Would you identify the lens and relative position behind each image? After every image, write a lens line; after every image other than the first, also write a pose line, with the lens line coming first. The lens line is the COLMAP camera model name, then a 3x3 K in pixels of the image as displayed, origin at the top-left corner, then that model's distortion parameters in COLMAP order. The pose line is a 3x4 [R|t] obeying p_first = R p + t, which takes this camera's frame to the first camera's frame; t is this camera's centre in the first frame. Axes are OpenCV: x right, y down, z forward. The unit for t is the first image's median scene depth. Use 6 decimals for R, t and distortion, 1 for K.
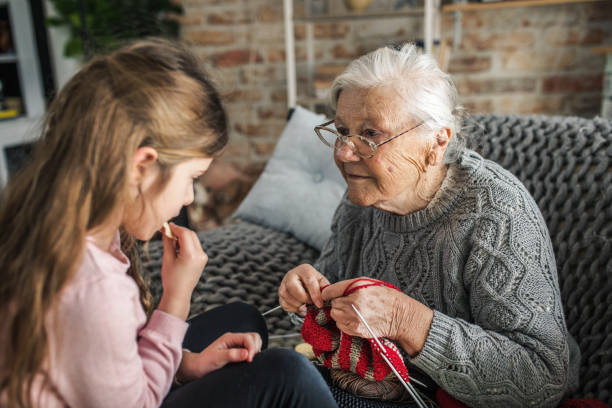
lens RADIAL K [[587.5, 0, 306.0], [0, 587.5, 204.0], [0, 0, 1]] dist [-0.011549, 0.009937]
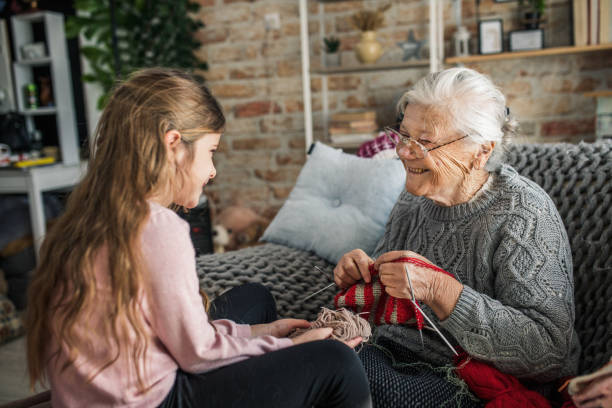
lens RADIAL K [[594.0, 0, 303.3], [0, 594.0, 214.3], [0, 0, 1]] dist [-0.007130, -0.000751]
pose [[0.999802, -0.004232, -0.019443, -0.022500], [0.002402, 0.995641, -0.093234, 0.088086], [0.019752, 0.093169, 0.995454, -0.133469]]
